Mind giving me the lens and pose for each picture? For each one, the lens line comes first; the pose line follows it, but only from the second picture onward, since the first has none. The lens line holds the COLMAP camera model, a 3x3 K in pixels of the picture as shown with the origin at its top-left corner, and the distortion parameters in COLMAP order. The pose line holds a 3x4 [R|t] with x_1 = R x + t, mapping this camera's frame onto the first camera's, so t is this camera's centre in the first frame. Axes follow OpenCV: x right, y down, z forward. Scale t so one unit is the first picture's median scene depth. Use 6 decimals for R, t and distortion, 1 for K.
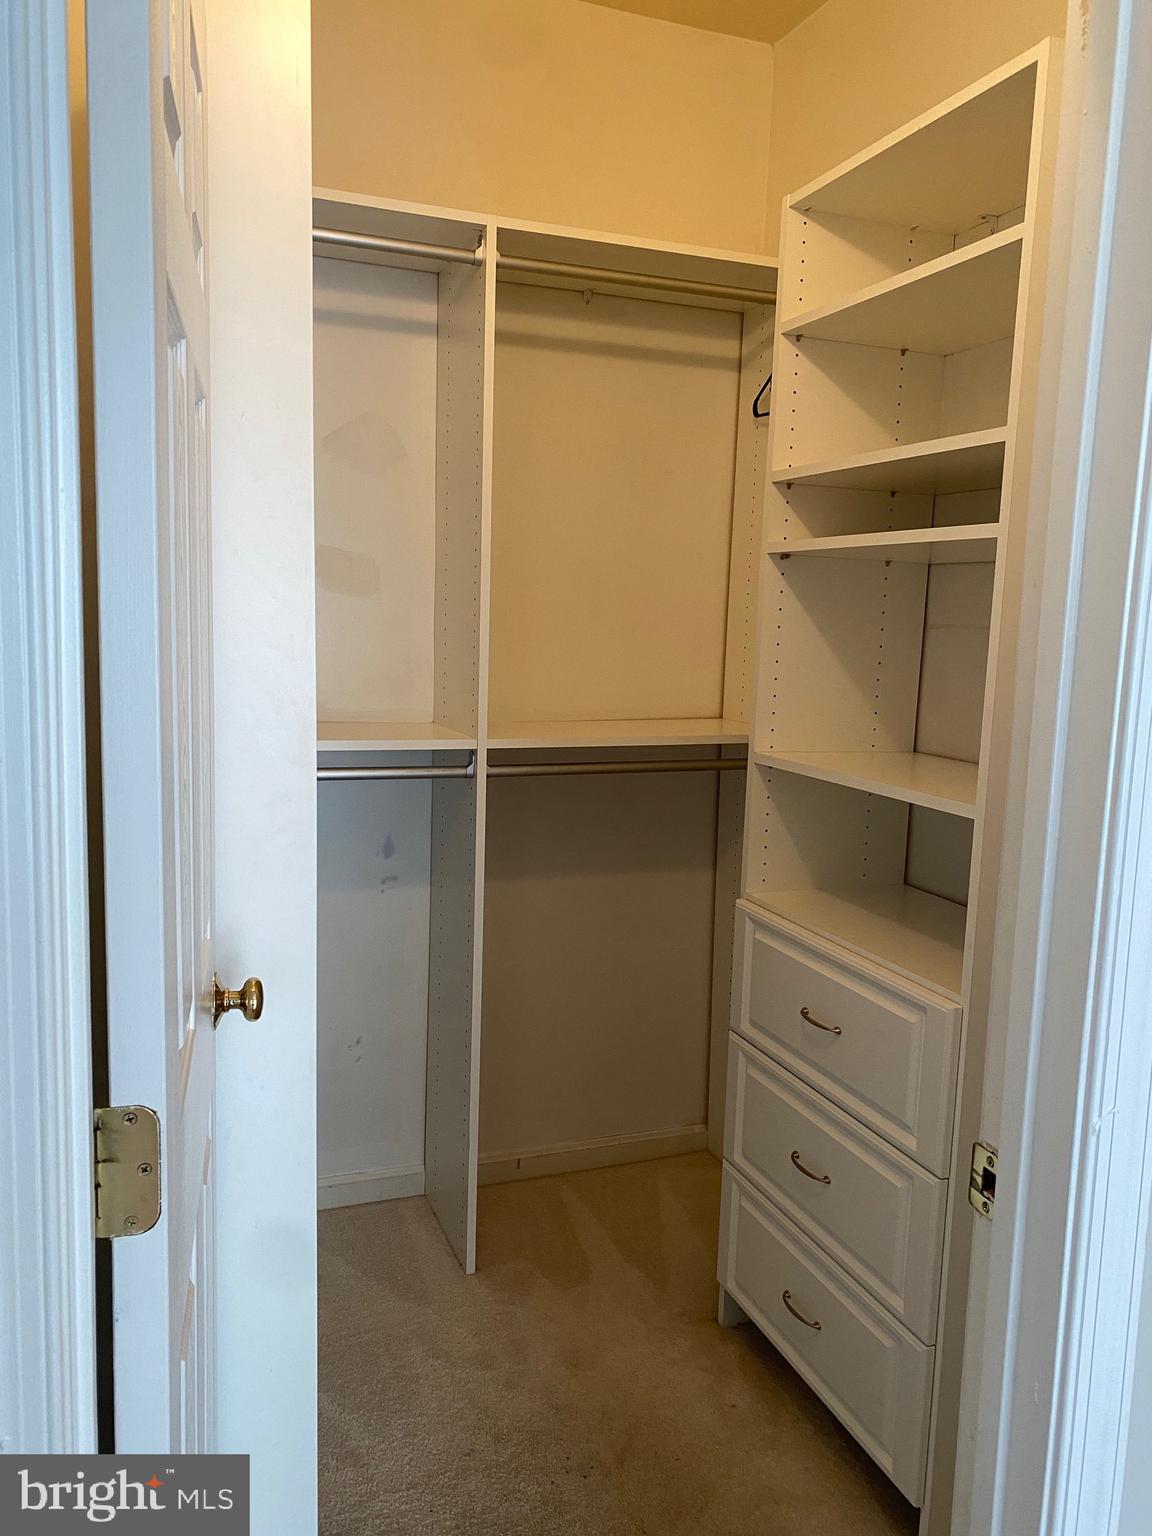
lens RADIAL K [[1165.0, 0, 576.5], [0, 1165.0, 755.0], [0, 0, 1]] dist [0.016130, -0.022627]
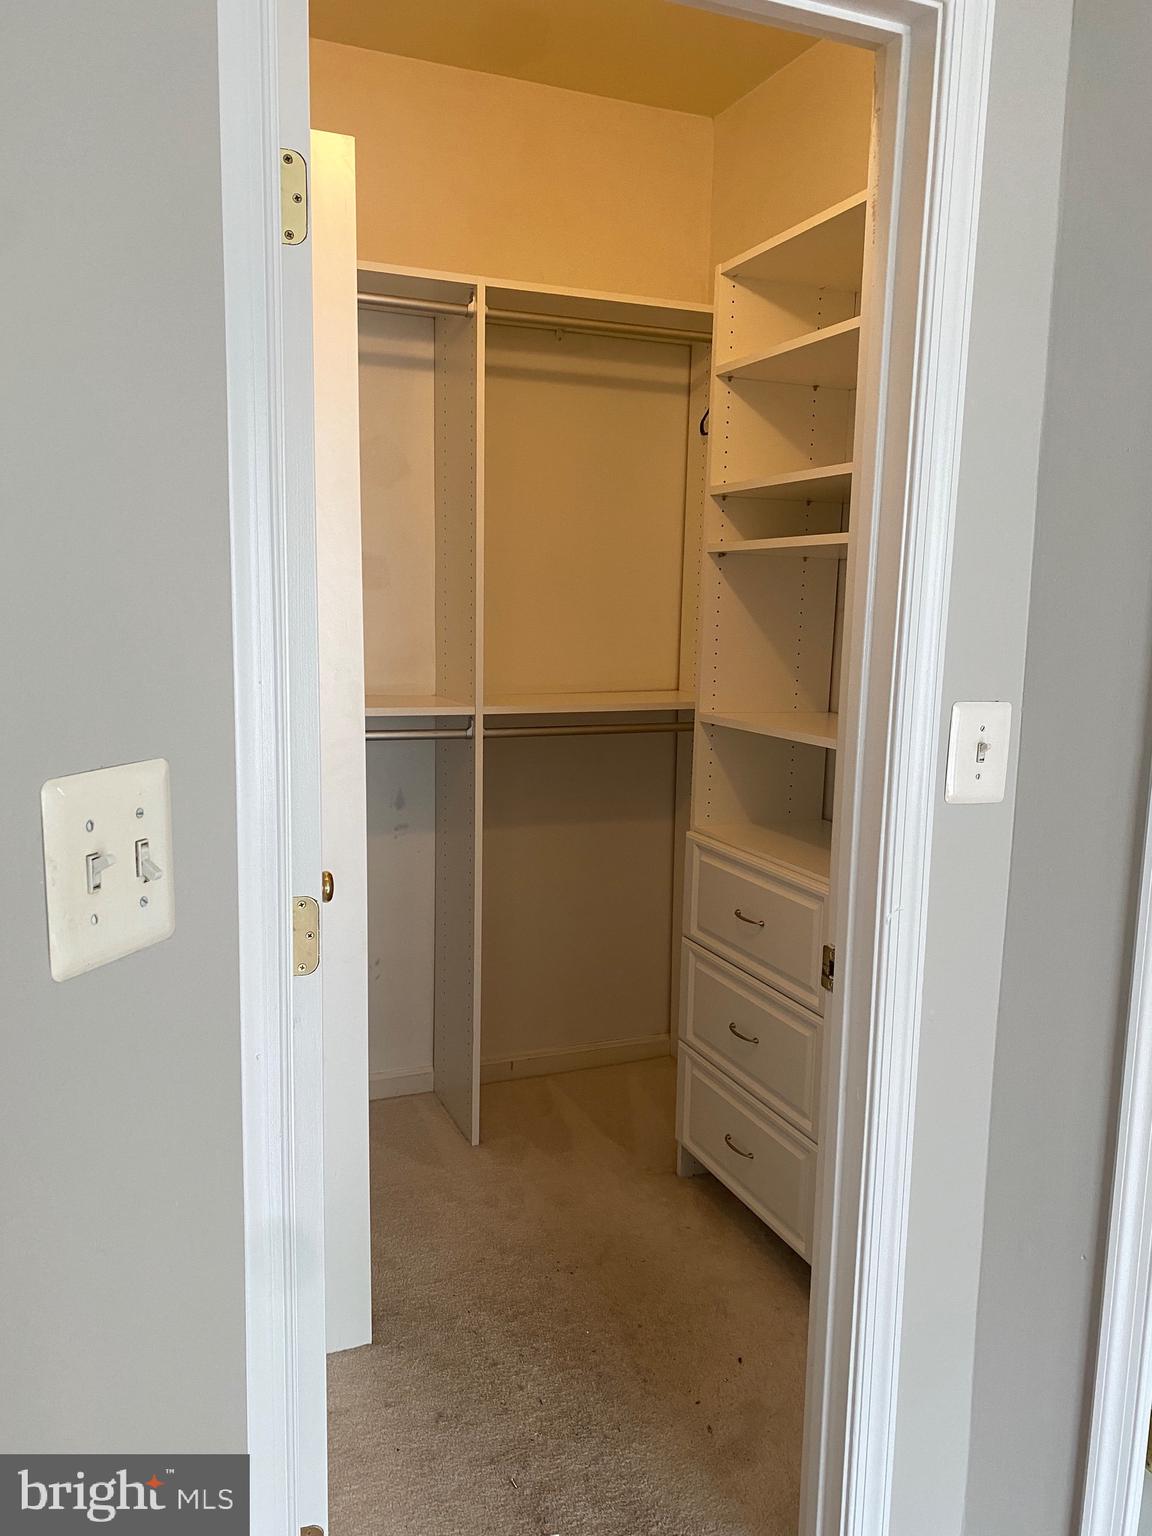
lens RADIAL K [[1165.0, 0, 573.5], [0, 1165.0, 783.6], [0, 0, 1]] dist [0.016130, -0.022627]
pose [[0.999730, -0.014376, 0.018262, -0.005674], [0.013784, 0.999389, 0.032133, 0.030571], [-0.018713, -0.031873, 0.999317, -0.237985]]
